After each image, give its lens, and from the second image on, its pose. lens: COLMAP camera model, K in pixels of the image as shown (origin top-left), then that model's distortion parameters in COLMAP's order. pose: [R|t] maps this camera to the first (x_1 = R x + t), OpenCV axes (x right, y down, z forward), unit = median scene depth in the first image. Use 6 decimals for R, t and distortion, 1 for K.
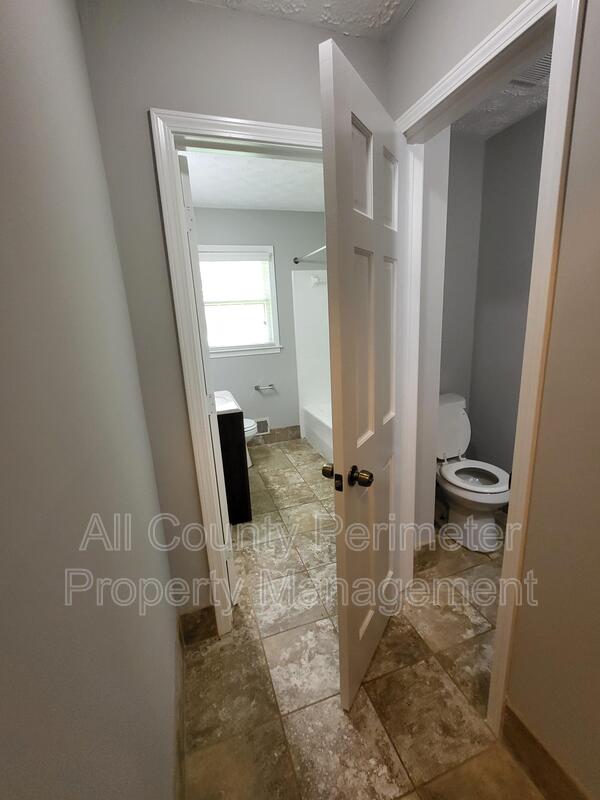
lens RADIAL K [[329.5, 0, 300.6], [0, 329.5, 397.0], [0, 0, 1]] dist [-0.000119, 0.000038]
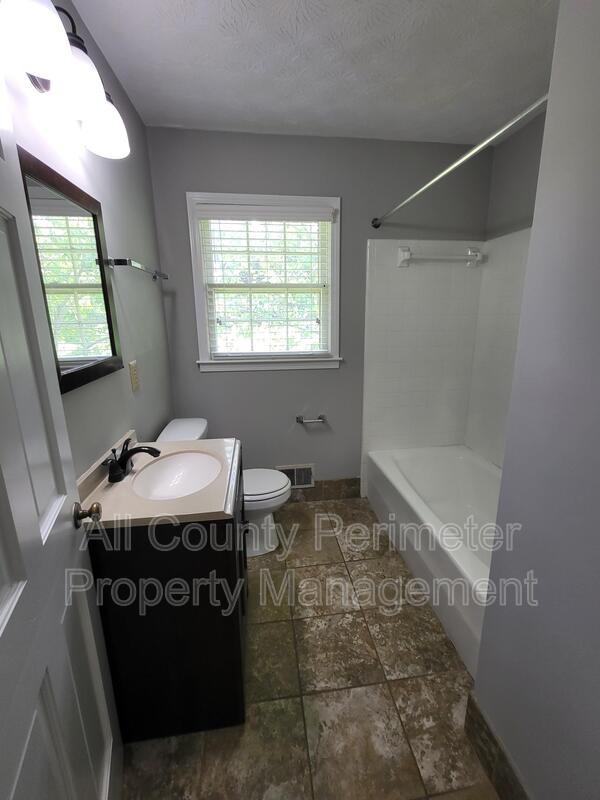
lens RADIAL K [[329.5, 0, 300.6], [0, 329.5, 397.0], [0, 0, 1]] dist [-0.000119, 0.000038]
pose [[0.978620, 0.081657, -0.188772, -0.008980], [-0.081172, 0.996647, 0.010315, -0.080903], [0.188981, 0.005228, 0.981967, 0.355996]]
